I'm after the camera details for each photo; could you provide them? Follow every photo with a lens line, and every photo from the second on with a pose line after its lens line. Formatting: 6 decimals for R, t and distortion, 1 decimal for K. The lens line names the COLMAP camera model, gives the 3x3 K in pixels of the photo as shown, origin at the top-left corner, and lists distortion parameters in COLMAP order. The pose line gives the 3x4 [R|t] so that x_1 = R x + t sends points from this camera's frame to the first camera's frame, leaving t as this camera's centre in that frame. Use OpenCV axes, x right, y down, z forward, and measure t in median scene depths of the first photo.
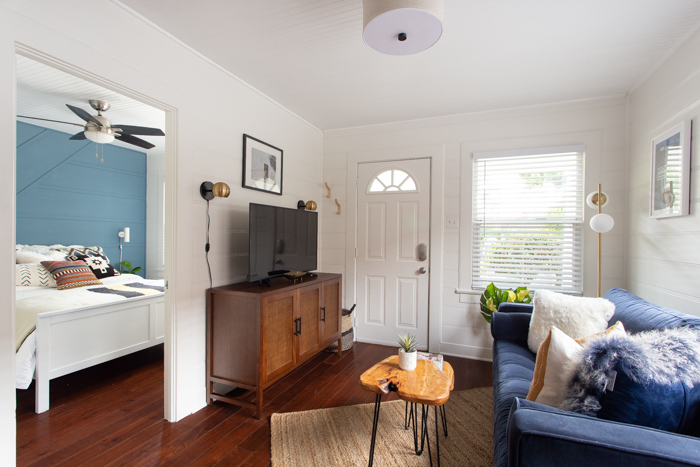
lens RADIAL K [[327.4, 0, 351.2], [0, 327.4, 235.0], [0, 0, 1]] dist [-0.001932, 0.000361]
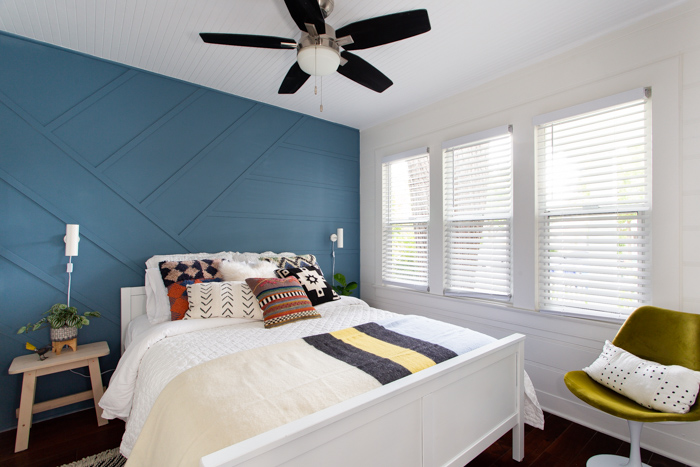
lens RADIAL K [[327.4, 0, 350.1], [0, 327.4, 235.8], [0, 0, 1]] dist [-0.001932, 0.000361]
pose [[0.872428, -0.013986, -0.488542, -0.383347], [0.010792, 0.999898, -0.009353, 0.001587], [0.488623, 0.002888, 0.872490, 0.457122]]
